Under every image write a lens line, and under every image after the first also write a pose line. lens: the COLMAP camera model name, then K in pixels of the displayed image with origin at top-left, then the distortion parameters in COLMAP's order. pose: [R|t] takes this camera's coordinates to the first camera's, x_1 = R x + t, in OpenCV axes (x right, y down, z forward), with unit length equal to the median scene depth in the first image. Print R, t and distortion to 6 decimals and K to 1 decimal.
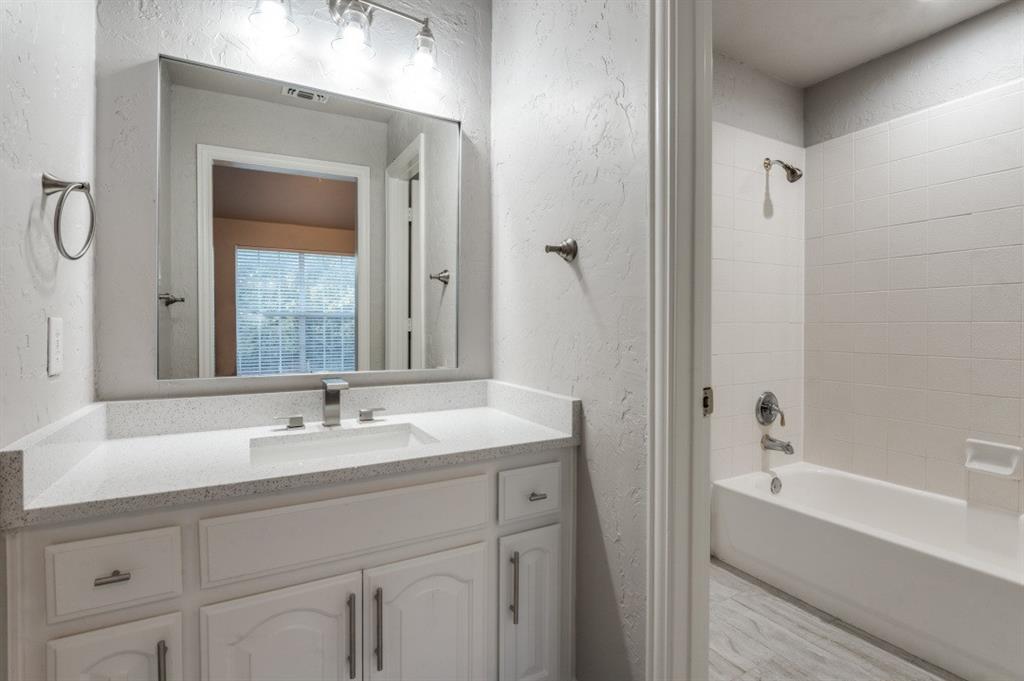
lens RADIAL K [[471.3, 0, 509.3], [0, 471.3, 337.9], [0, 0, 1]] dist [0.000981, -0.000027]
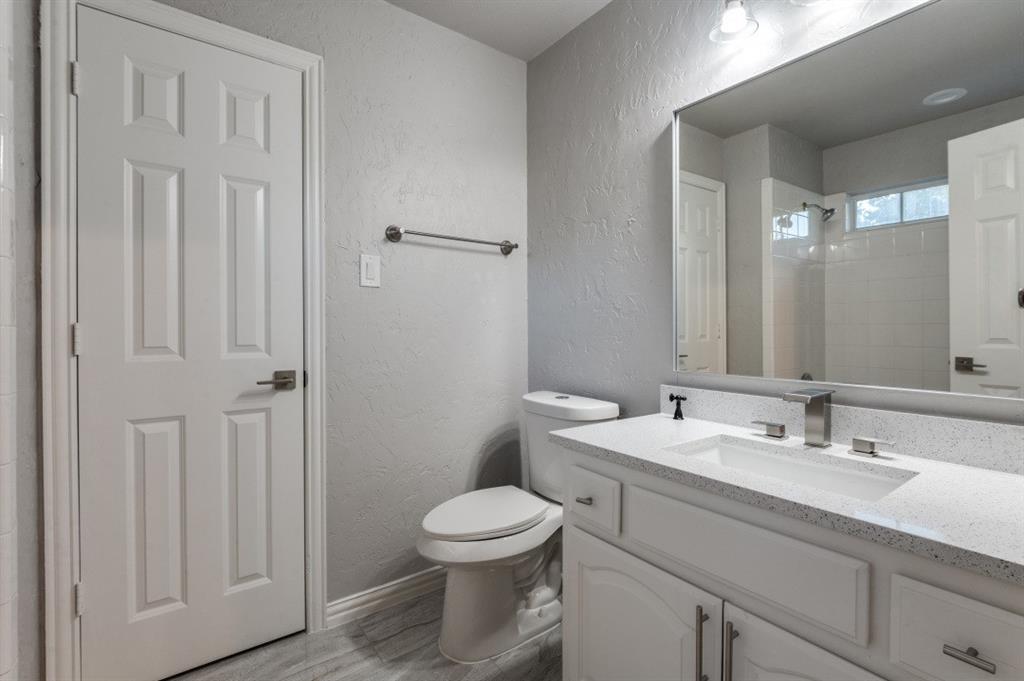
lens RADIAL K [[471.3, 0, 509.1], [0, 471.3, 333.0], [0, 0, 1]] dist [0.000981, -0.000027]
pose [[0.109538, 0.003644, -0.993976, 0.397848], [-0.031573, 0.999501, 0.000184, 0.004465], [0.993481, 0.031363, 0.109598, 0.376678]]
